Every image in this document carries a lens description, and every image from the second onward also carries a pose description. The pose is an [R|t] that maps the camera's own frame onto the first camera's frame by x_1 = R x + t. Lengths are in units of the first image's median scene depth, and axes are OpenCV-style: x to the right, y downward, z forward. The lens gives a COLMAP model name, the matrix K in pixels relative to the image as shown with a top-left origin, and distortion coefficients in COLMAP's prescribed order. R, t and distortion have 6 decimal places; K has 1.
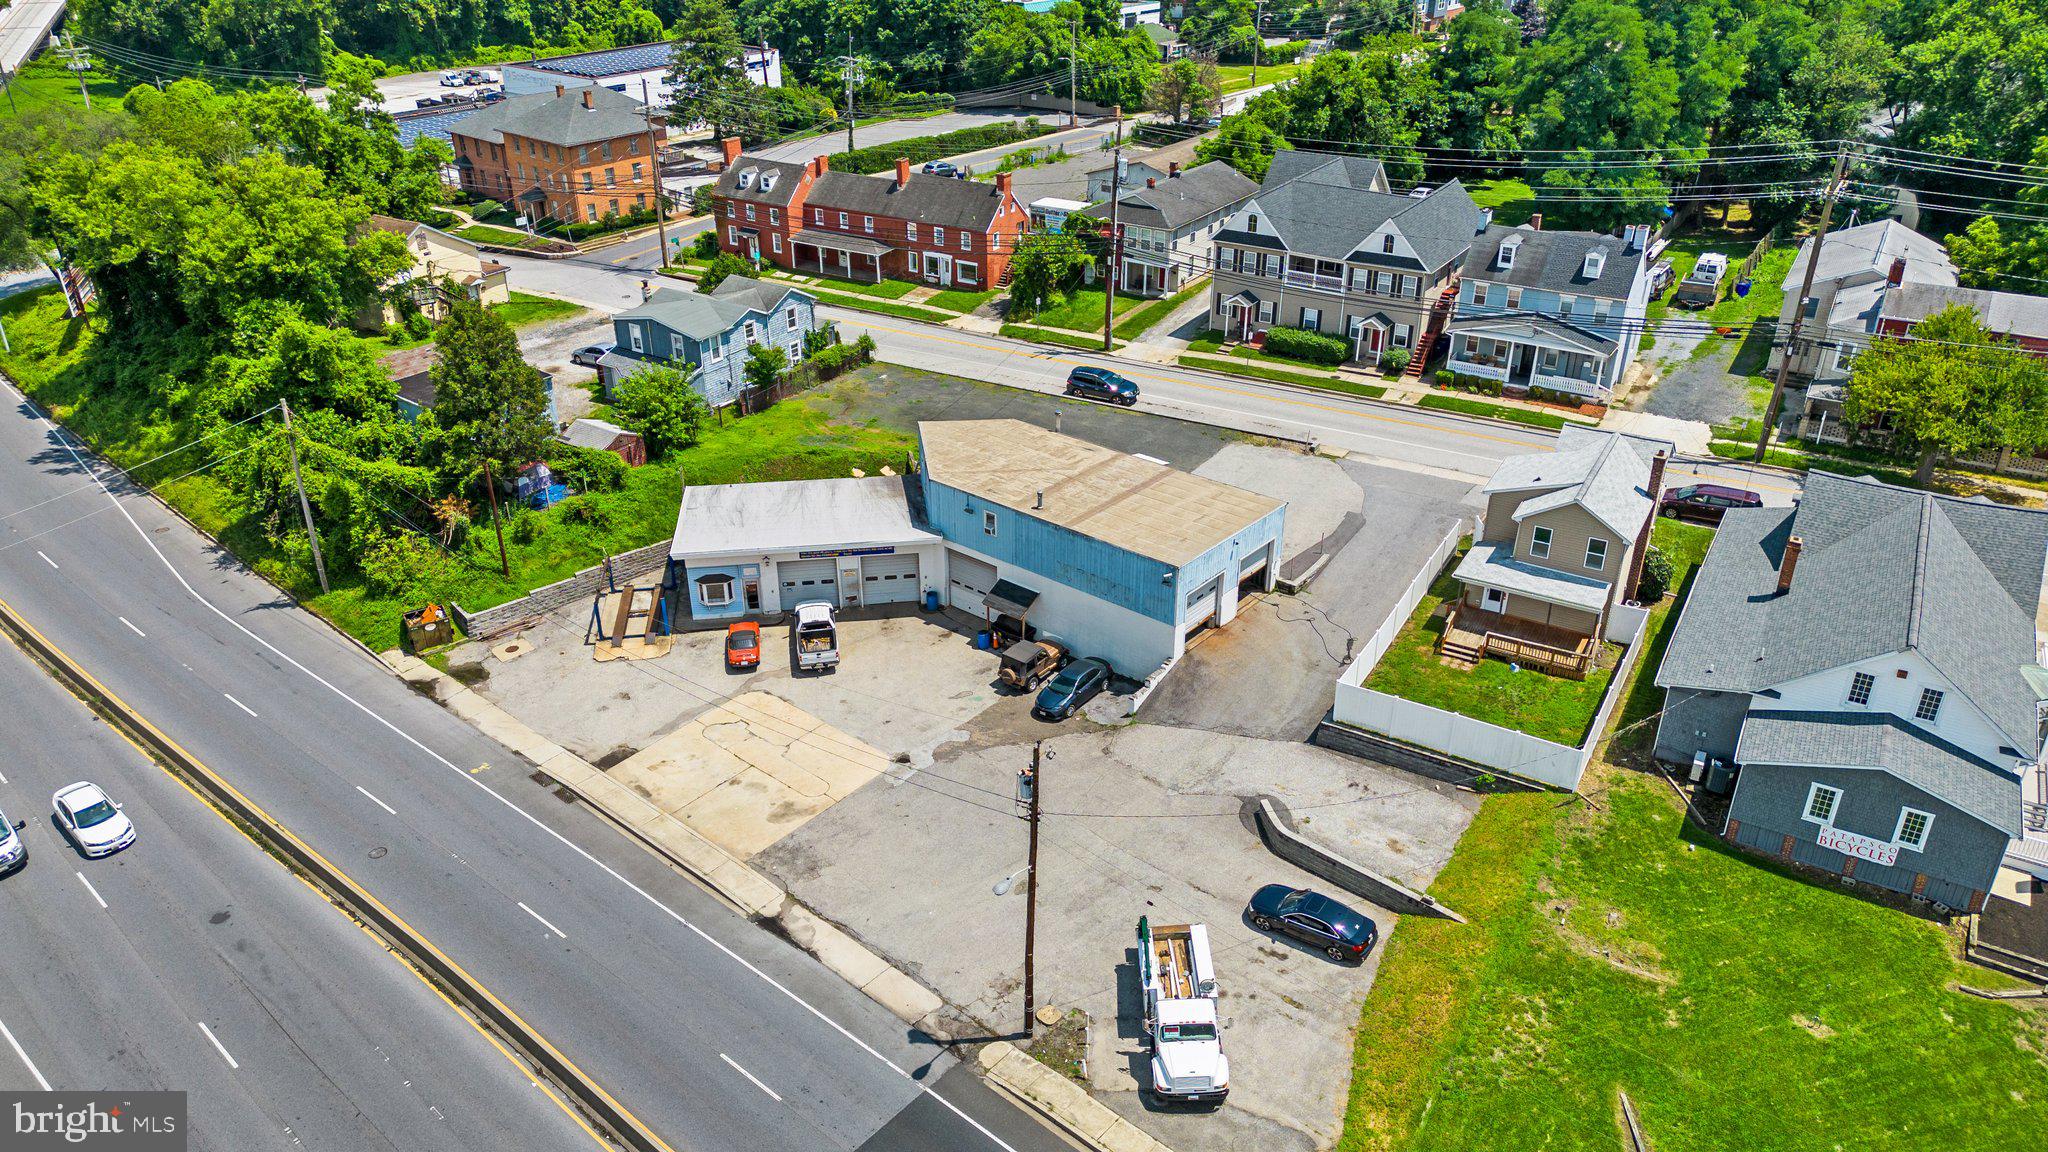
lens RADIAL K [[1429.1, 0, 1018.2], [0, 1429.1, 579.4], [0, 0, 1]] dist [0.076027, -0.072295]
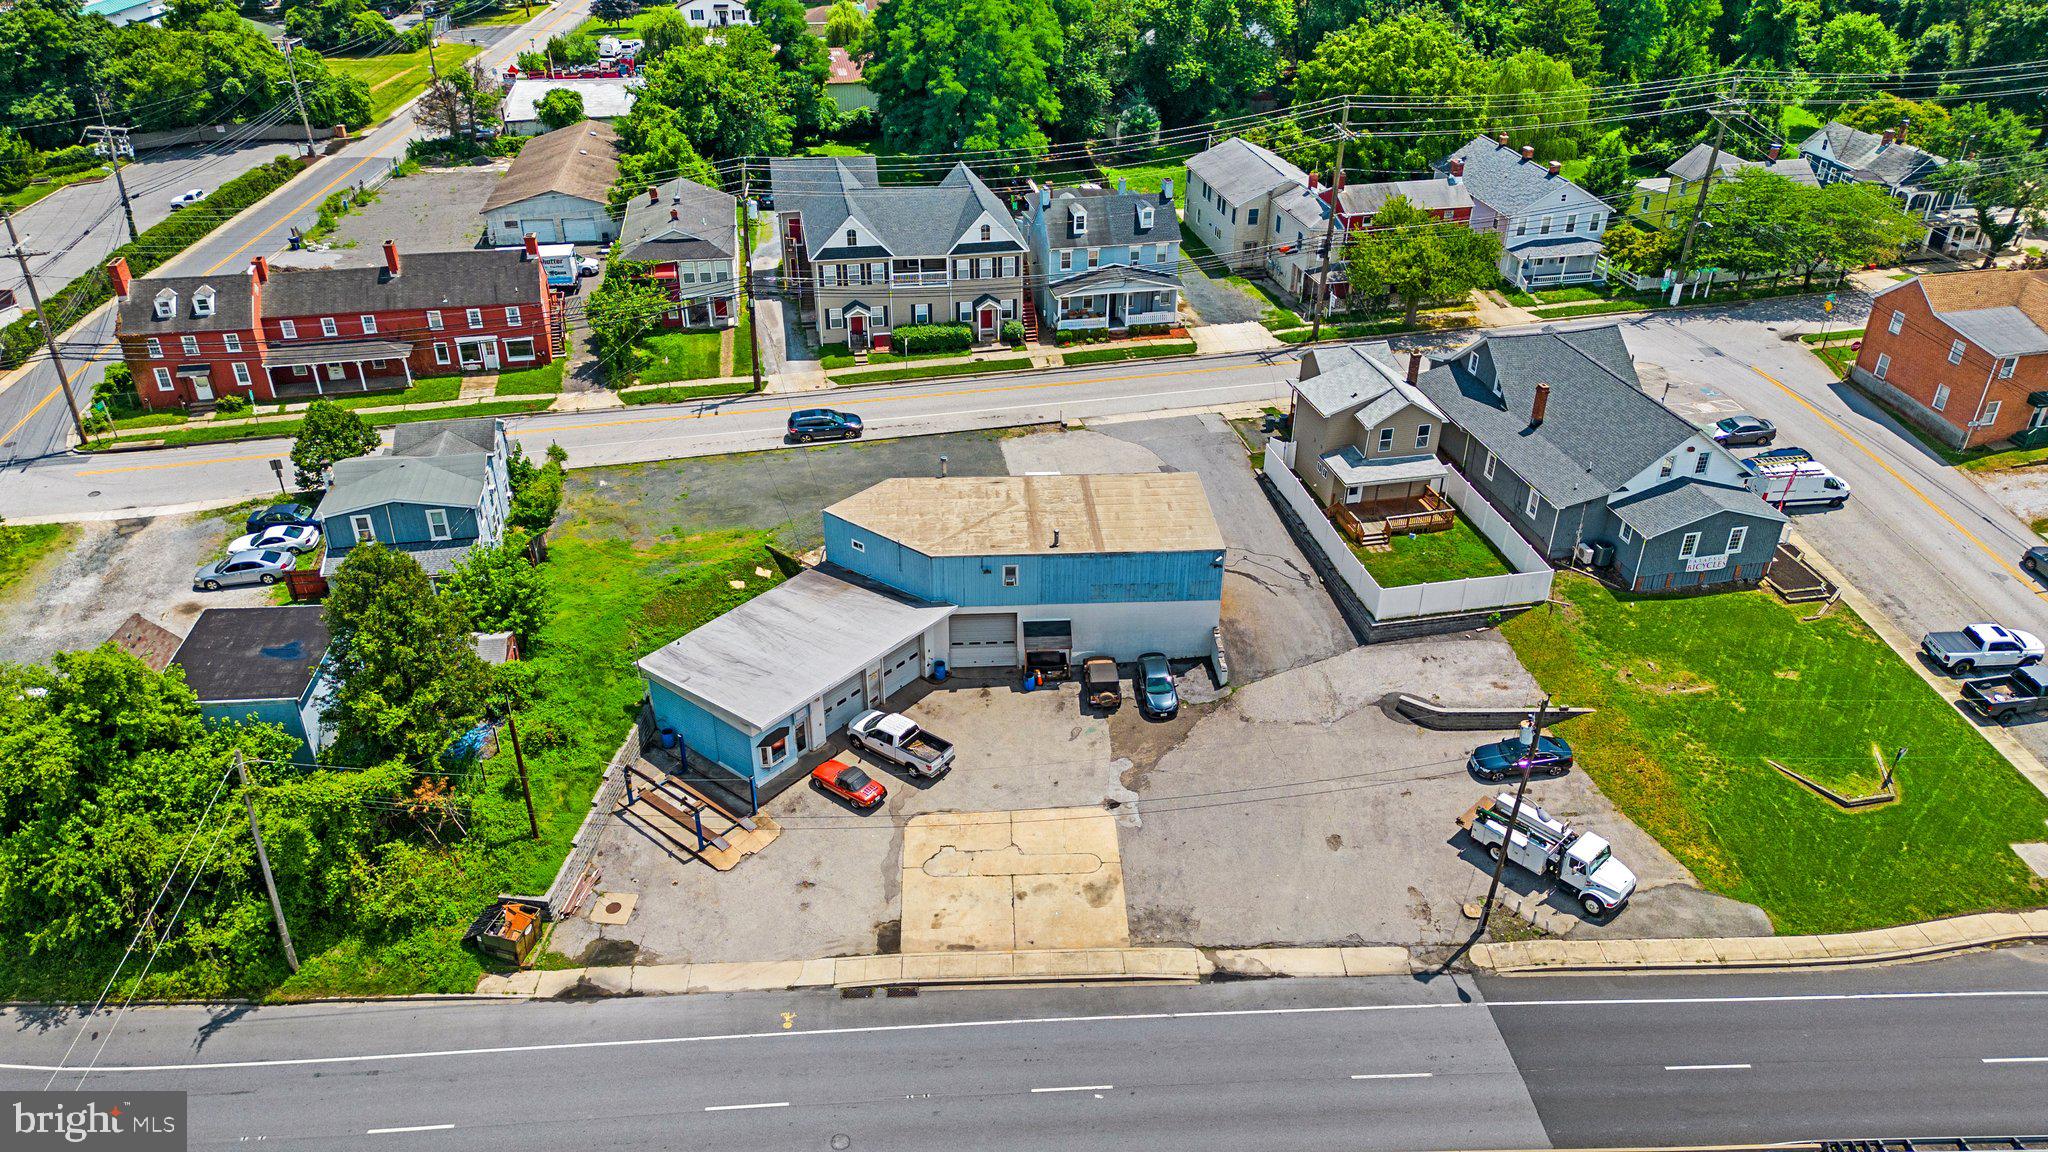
lens RADIAL K [[1429.1, 0, 1018.2], [0, 1429.1, 579.4], [0, 0, 1]] dist [0.076027, -0.072295]
pose [[0.728370, -0.345875, 0.591480, -0.593718], [0.315321, 0.935603, 0.158808, -0.187765], [-0.608318, 0.070835, 0.790526, 0.156418]]
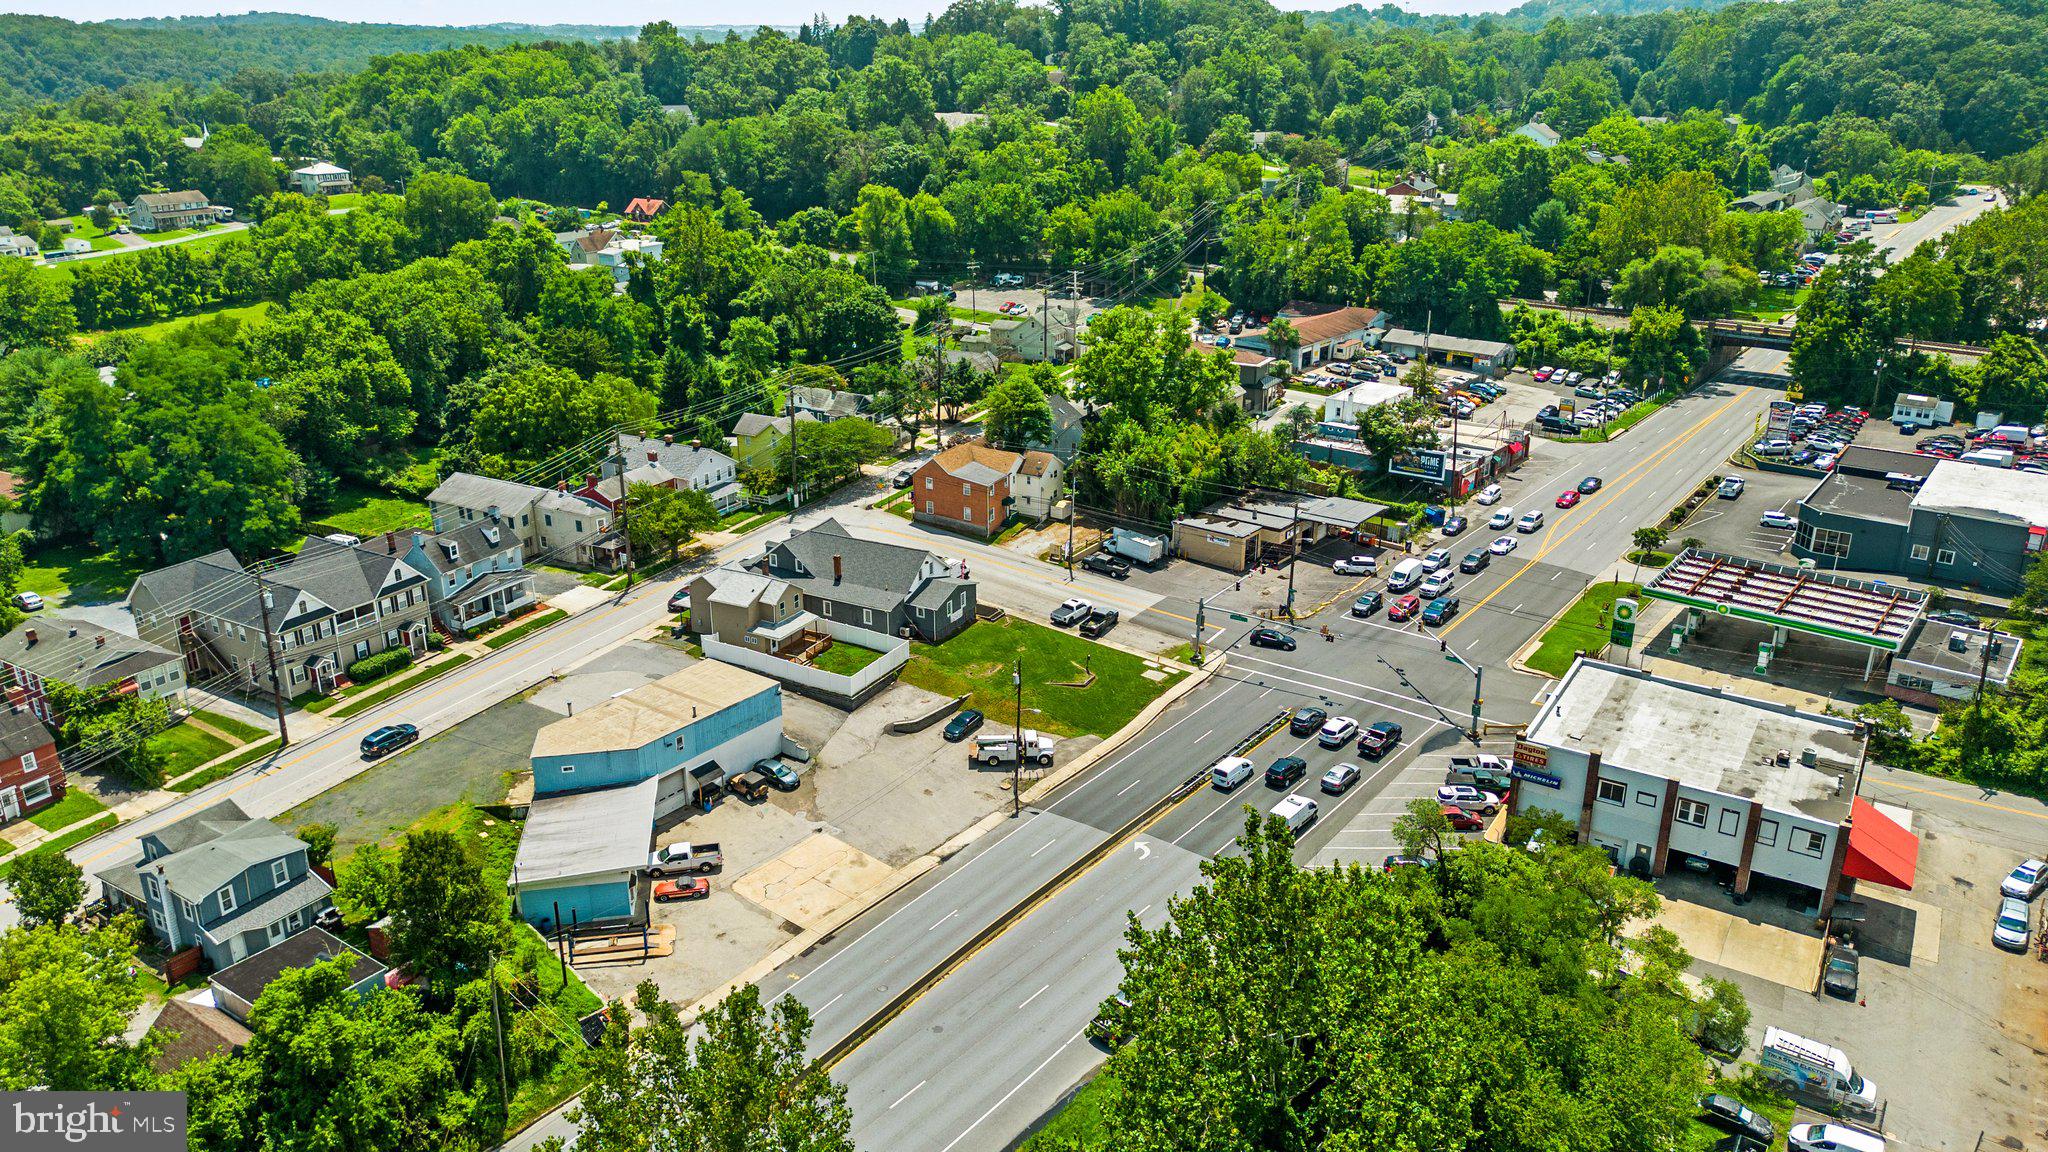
lens RADIAL K [[1435.6, 0, 1036.2], [0, 1435.6, 550.9], [0, 0, 1]] dist [0.076707, -0.099905]
pose [[-0.057696, -0.330403, 0.942075, -1.434217], [0.467085, 0.825062, 0.317970, -0.521754], [-0.882328, 0.458374, 0.106723, 0.334313]]
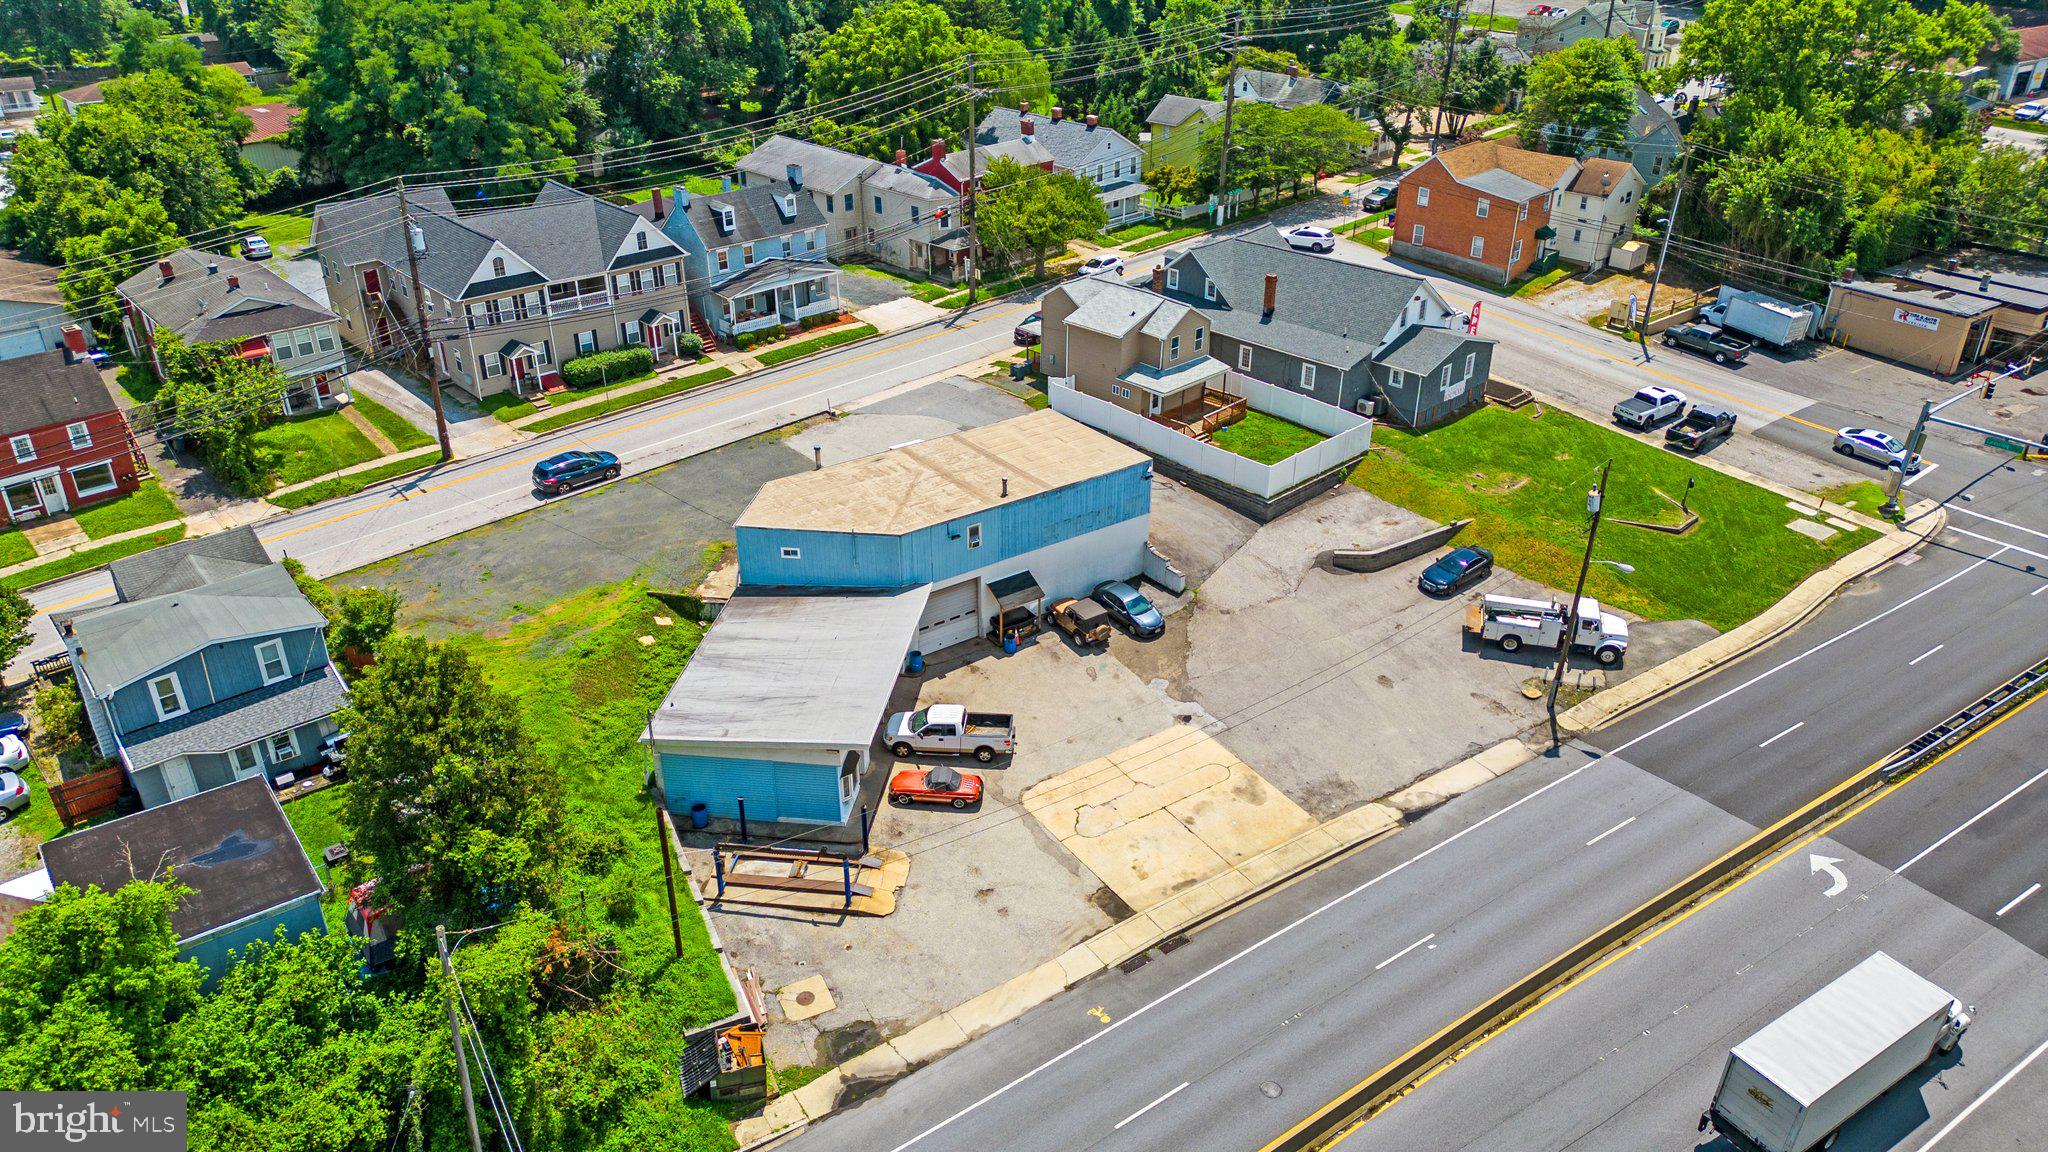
lens RADIAL K [[1429.1, 0, 1018.2], [0, 1429.1, 579.4], [0, 0, 1]] dist [0.076027, -0.072295]
pose [[0.257078, -0.453840, 0.853194, -0.801883], [0.456780, 0.835084, 0.306573, -0.280149], [-0.851624, 0.310909, 0.421987, 0.532002]]
